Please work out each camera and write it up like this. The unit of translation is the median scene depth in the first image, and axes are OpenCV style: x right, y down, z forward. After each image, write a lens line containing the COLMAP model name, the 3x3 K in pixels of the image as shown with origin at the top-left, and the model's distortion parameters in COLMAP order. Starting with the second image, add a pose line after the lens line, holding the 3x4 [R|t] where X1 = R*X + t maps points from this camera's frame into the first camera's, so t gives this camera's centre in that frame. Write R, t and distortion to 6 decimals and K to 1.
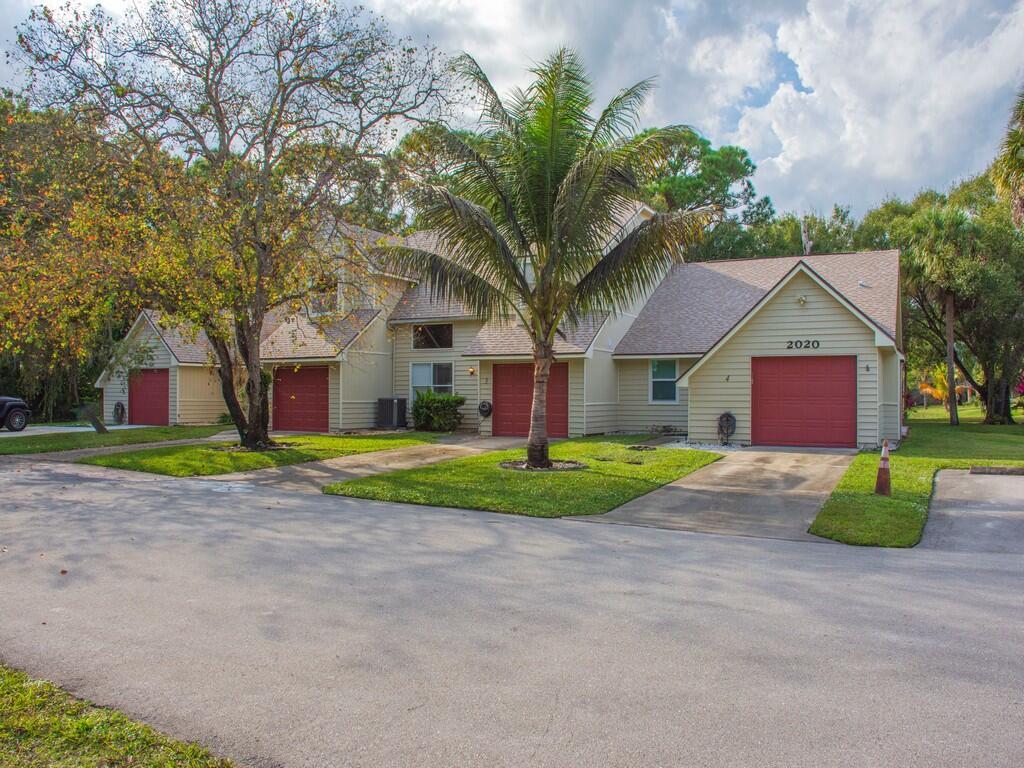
lens RADIAL K [[800.8, 0, 514.2], [0, 800.8, 387.2], [0, 0, 1]] dist [-0.105596, 0.041414]
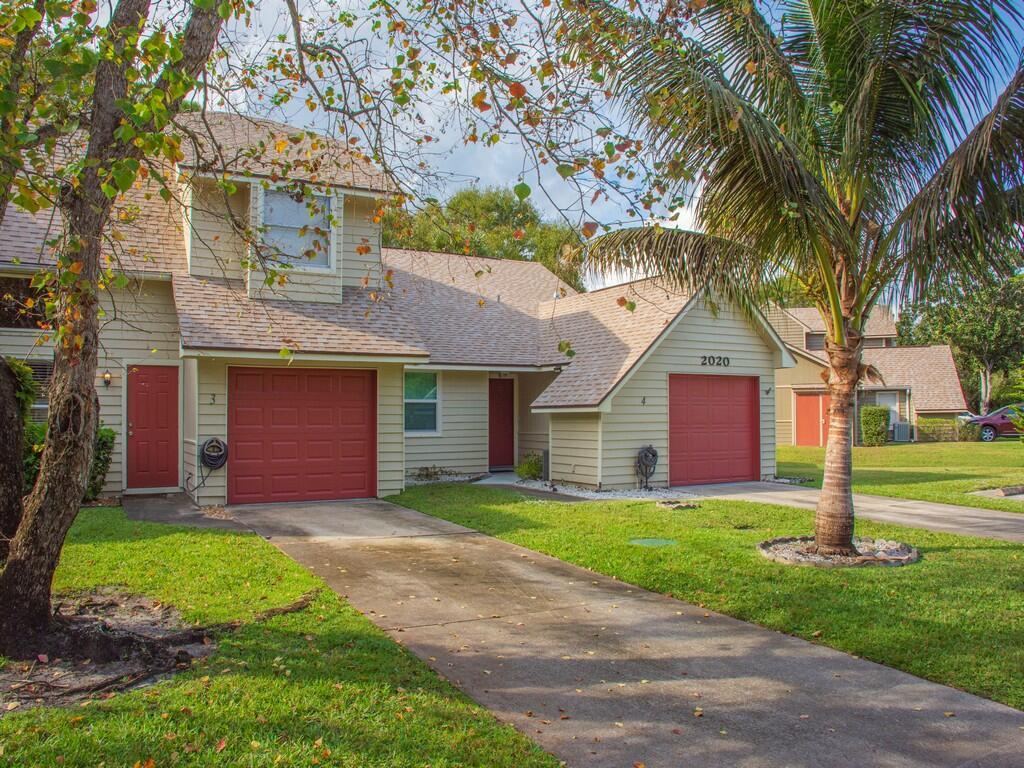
lens RADIAL K [[800.8, 0, 508.2], [0, 800.8, 381.8], [0, 0, 1]] dist [-0.105596, 0.041414]
pose [[0.552054, 0.031700, 0.833206, -0.428535], [-0.002650, 0.999339, -0.036265, -0.001184], [-0.833804, 0.017812, 0.551773, 0.678437]]
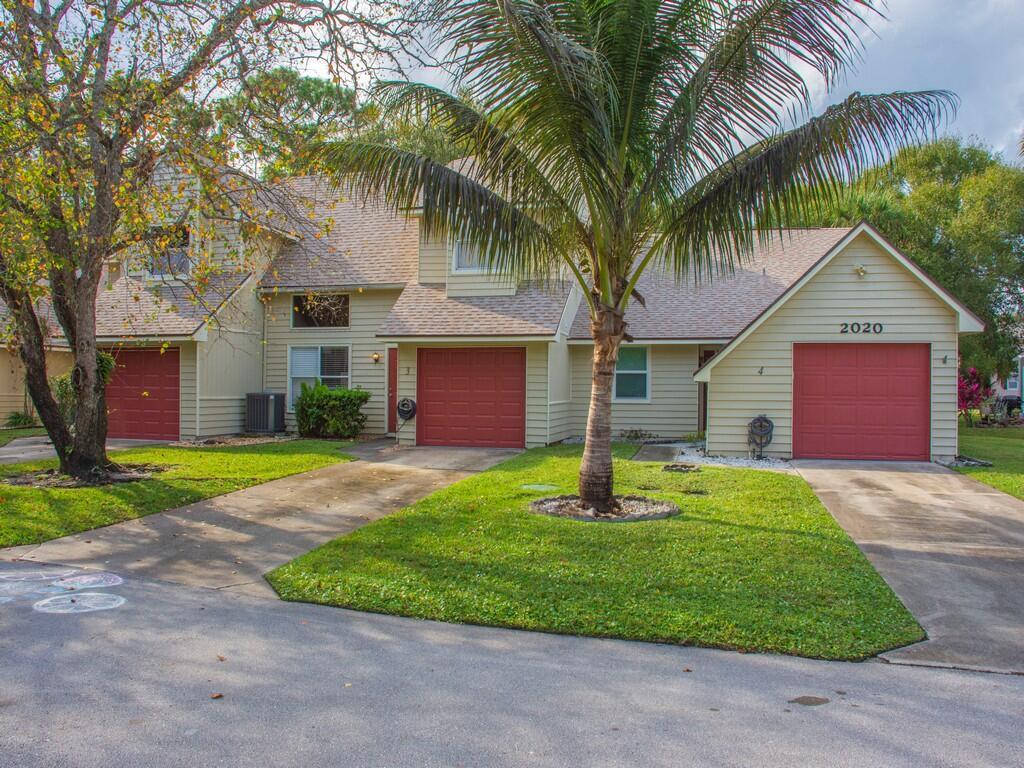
lens RADIAL K [[800.8, 0, 518.2], [0, 800.8, 381.7], [0, 0, 1]] dist [-0.105596, 0.041414]
pose [[0.970914, 0.007275, 0.239318, -0.136287], [-0.008133, 0.999964, 0.002598, -0.000848], [-0.239290, -0.004469, 0.970938, 0.314005]]
